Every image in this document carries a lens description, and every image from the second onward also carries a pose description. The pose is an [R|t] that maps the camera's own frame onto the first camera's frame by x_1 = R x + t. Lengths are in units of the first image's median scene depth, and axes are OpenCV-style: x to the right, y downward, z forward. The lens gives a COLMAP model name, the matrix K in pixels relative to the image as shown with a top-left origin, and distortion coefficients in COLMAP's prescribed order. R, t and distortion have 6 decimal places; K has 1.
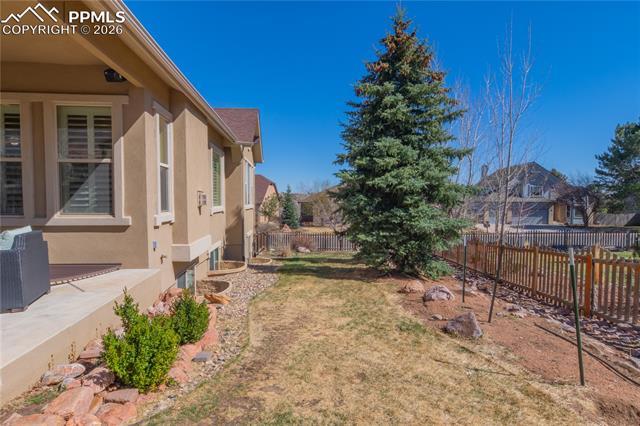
lens RADIAL K [[347.3, 0, 320.0], [0, 347.3, 213.0], [0, 0, 1]] dist [0.000998, 0.000196]
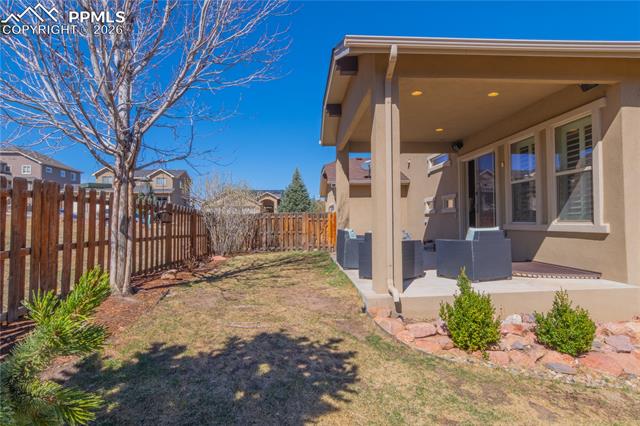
lens RADIAL K [[347.3, 0, 320.0], [0, 347.3, 213.0], [0, 0, 1]] dist [0.000998, 0.000196]
pose [[-0.035327, -0.025973, -0.999038, 0.421935], [-0.036270, 0.999037, -0.024691, 0.032904], [0.998717, 0.035363, -0.036235, 0.261140]]
